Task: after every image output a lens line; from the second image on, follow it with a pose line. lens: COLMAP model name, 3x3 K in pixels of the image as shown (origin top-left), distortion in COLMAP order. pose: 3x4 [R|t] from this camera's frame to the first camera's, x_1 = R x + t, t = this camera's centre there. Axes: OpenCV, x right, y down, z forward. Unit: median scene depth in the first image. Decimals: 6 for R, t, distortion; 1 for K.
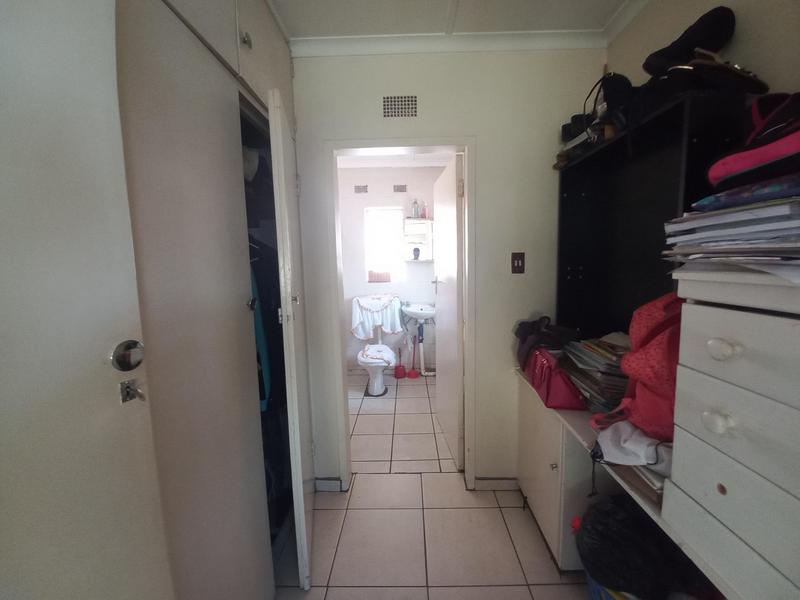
lens RADIAL K [[320.0, 0, 401.8], [0, 320.0, 298.9], [0, 0, 1]] dist [0.000040, 0.000001]
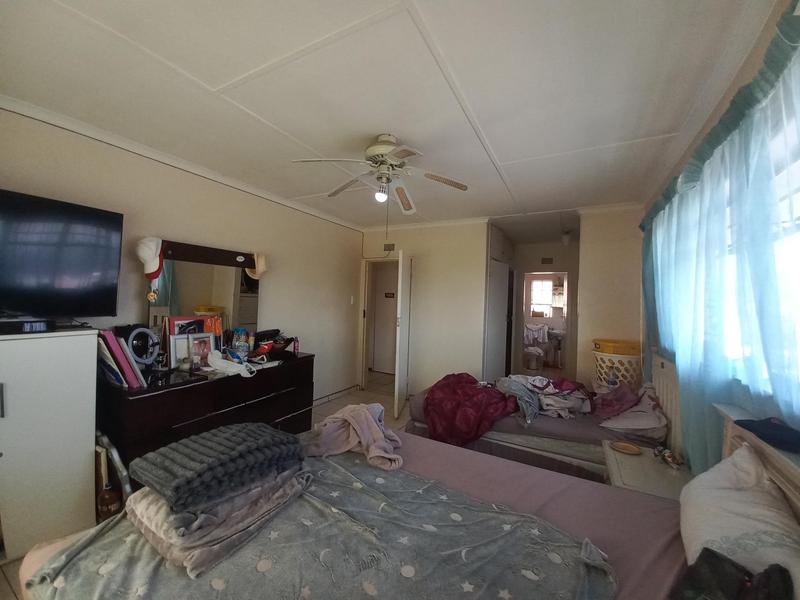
lens RADIAL K [[320.0, 0, 397.8], [0, 320.0, 299.7], [0, 0, 1]] dist [0.000040, 0.000001]
pose [[0.879047, 0.051066, -0.473993, 0.108007], [-0.107658, 0.989827, -0.093018, 0.127059], [0.464421, 0.132797, 0.875602, -1.229620]]
